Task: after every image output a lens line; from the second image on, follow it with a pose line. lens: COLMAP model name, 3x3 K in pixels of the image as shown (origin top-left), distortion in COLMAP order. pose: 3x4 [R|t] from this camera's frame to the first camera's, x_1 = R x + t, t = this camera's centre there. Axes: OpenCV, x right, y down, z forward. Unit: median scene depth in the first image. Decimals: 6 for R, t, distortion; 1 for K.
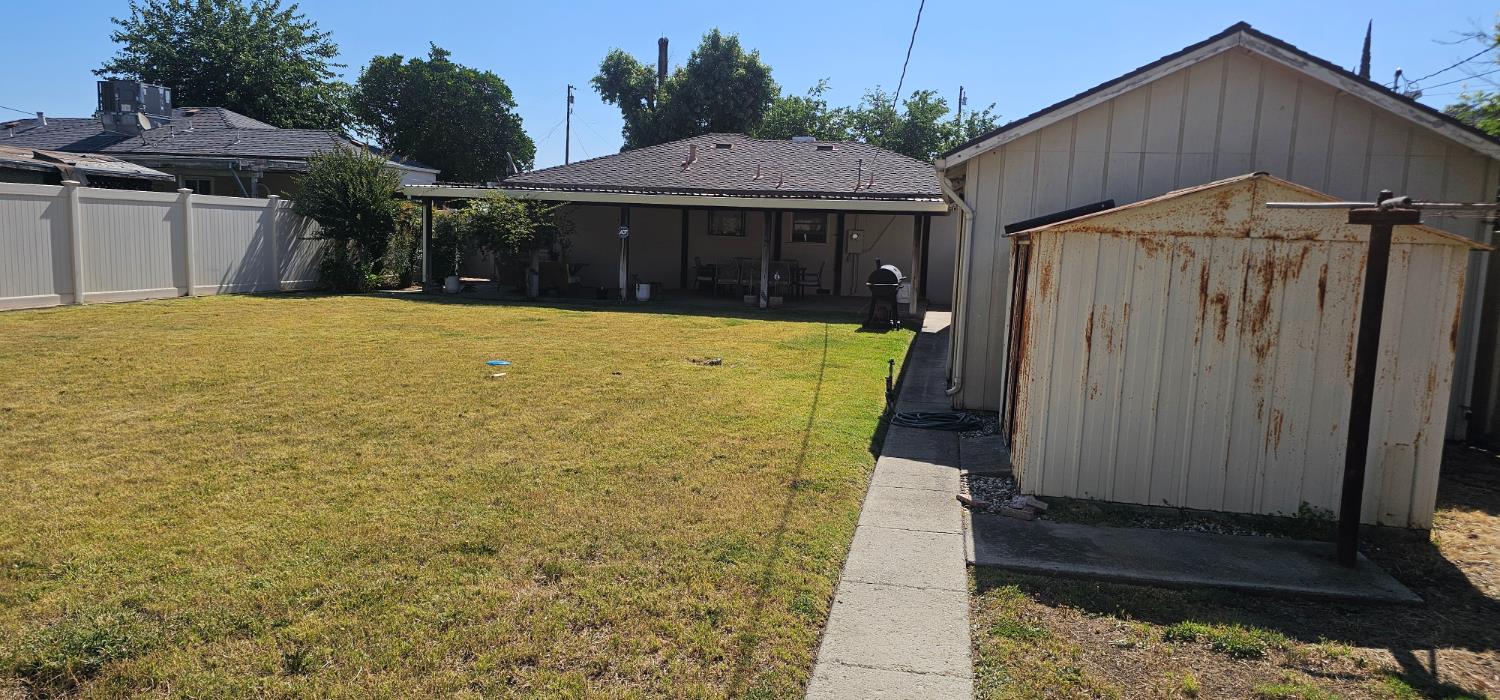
lens RADIAL K [[997.0, 0, 755.7], [0, 997.0, 359.8], [0, 0, 1]] dist [0.060367, -0.001067]
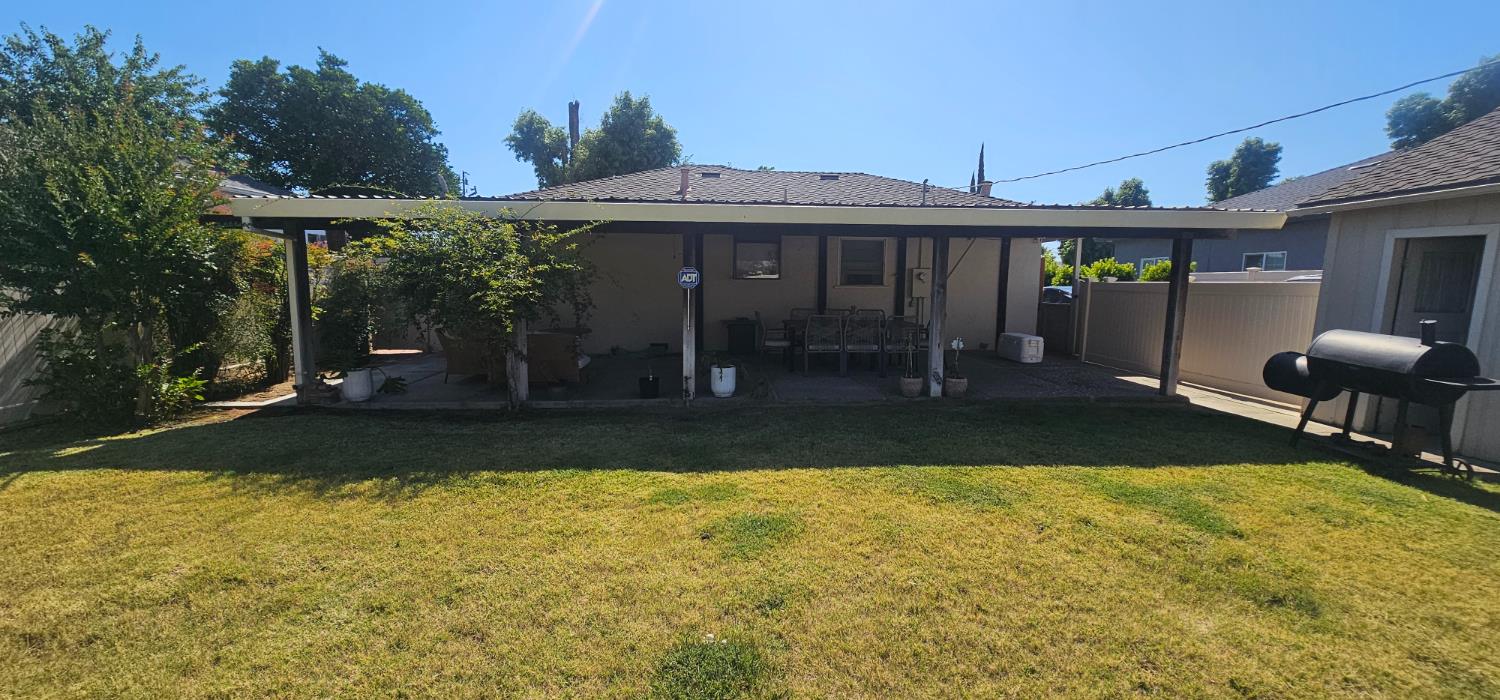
lens RADIAL K [[614.1, 0, 751.5], [0, 614.1, 354.5], [0, 0, 1]] dist [0.002079, -0.000432]
pose [[0.966798, -0.059203, 0.248590, -0.122649], [0.059051, 0.998222, 0.008075, -0.056252], [-0.248626, 0.006873, 0.968575, 0.430632]]
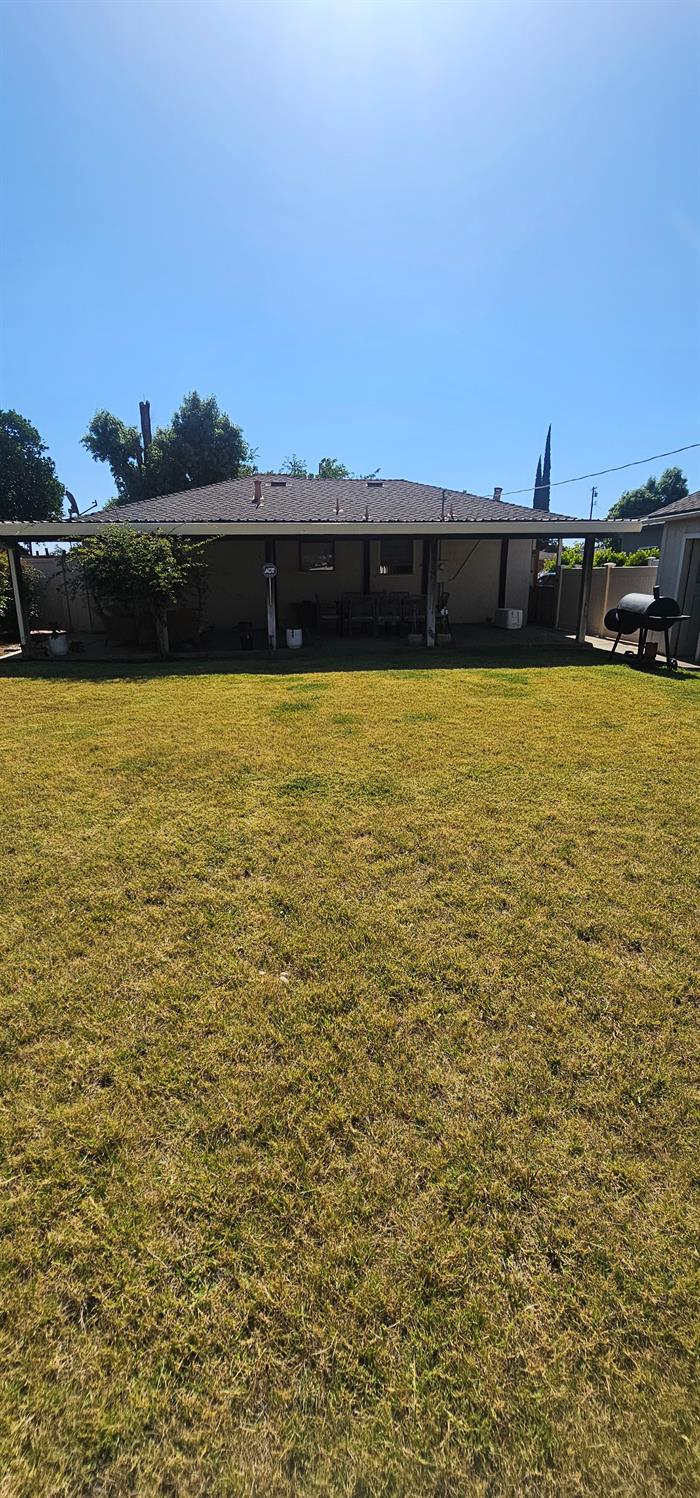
lens RADIAL K [[613.2, 0, 339.4], [0, 613.2, 743.7], [0, 0, 1]] dist [0.002079, -0.000432]
pose [[0.957758, -0.120148, 0.261273, -0.152524], [0.079500, 0.983754, 0.160959, -0.039770], [-0.276368, -0.133389, 0.951750, 0.297340]]
